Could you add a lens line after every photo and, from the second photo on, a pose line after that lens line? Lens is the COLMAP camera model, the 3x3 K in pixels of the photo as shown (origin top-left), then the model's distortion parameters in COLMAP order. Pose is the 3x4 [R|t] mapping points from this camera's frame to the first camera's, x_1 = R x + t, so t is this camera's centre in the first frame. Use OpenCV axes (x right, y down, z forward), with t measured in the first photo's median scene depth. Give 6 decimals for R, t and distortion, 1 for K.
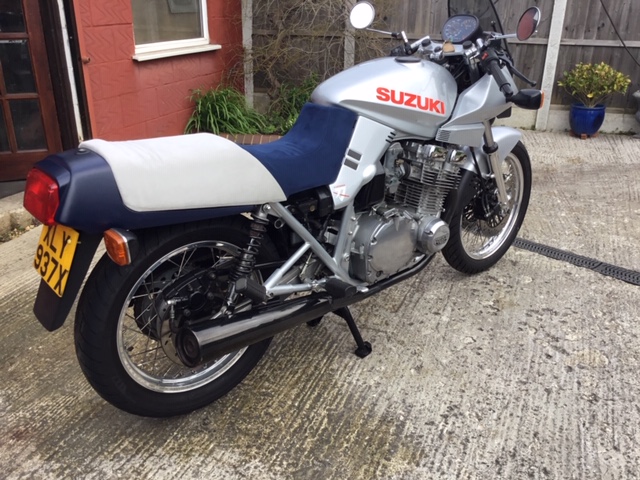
lens RADIAL K [[577.7, 0, 303.9], [0, 577.7, 247.9], [0, 0, 1]] dist [0.085278, -0.166095]
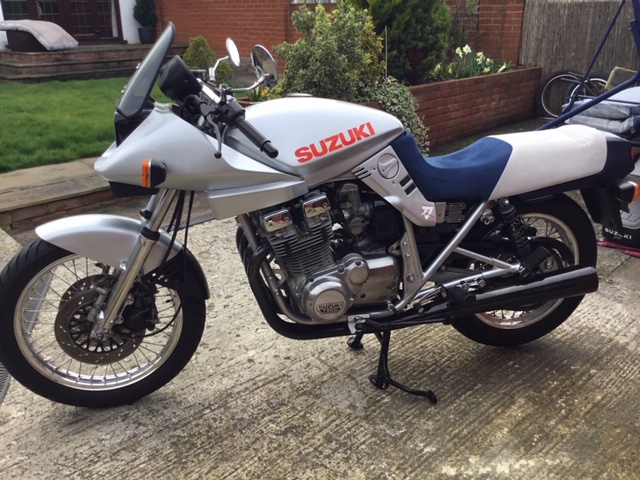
lens RADIAL K [[579.6, 0, 338.4], [0, 579.6, 238.3], [0, 0, 1]] dist [0.099815, -0.194365]
pose [[-0.921615, -0.133304, 0.364494, -0.272345], [0.156121, 0.732488, 0.662637, -0.790627], [-0.355319, 0.667602, -0.654260, 1.796129]]
